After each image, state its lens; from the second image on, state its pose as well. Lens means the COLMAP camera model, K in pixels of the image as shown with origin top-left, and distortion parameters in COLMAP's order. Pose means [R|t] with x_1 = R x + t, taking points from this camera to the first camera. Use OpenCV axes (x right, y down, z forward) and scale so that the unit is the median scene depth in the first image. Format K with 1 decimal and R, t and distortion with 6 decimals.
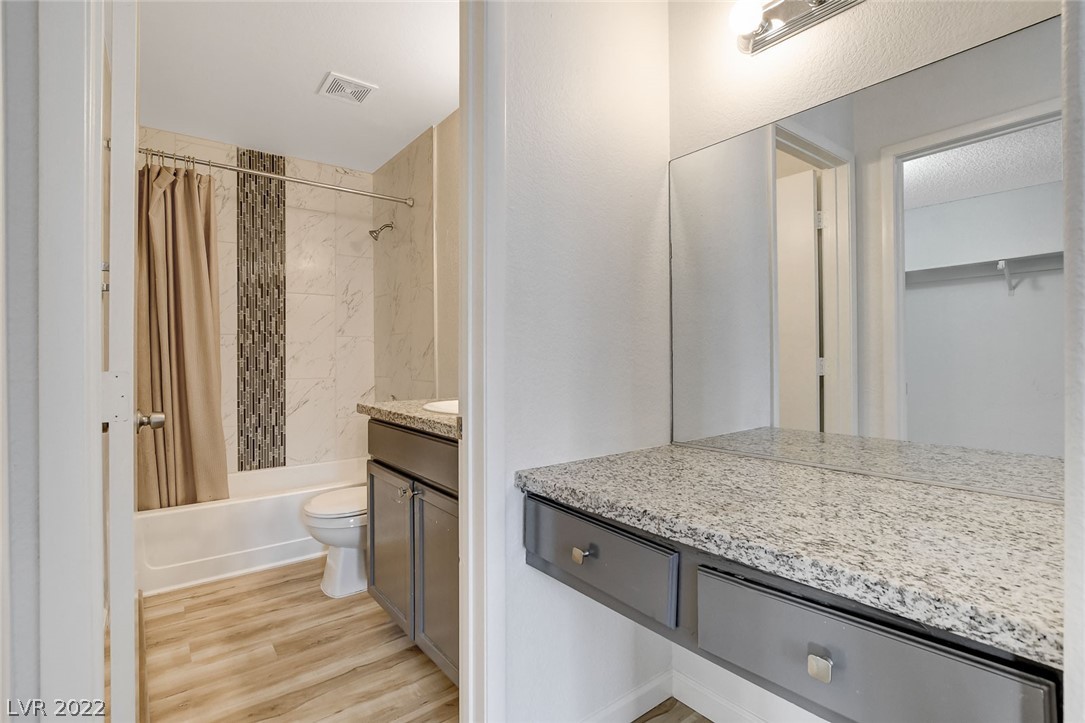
lens RADIAL K [[512.3, 0, 537.0], [0, 512.3, 354.5], [0, 0, 1]] dist [-0.013637, 0.002334]
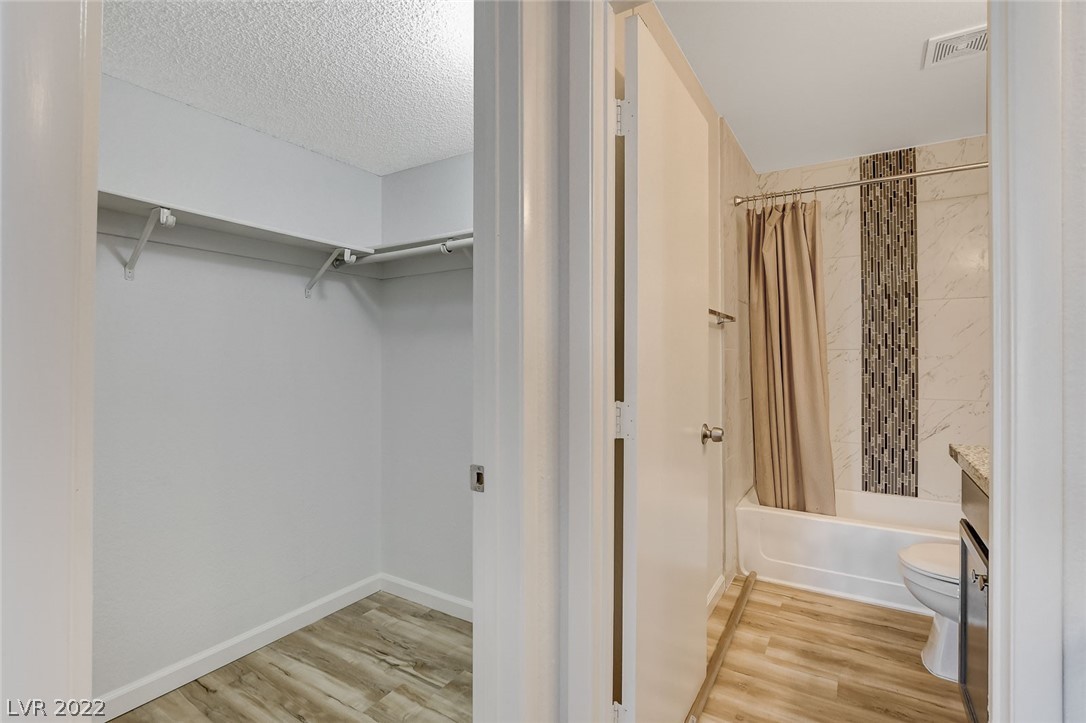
lens RADIAL K [[512.8, 0, 533.7], [0, 512.8, 353.6], [0, 0, 1]] dist [-0.013637, 0.002334]
pose [[0.341628, -0.004350, -0.939825, 0.111228], [-0.000836, 0.999987, -0.004932, -0.025719], [0.939835, 0.002470, 0.341620, 0.080643]]
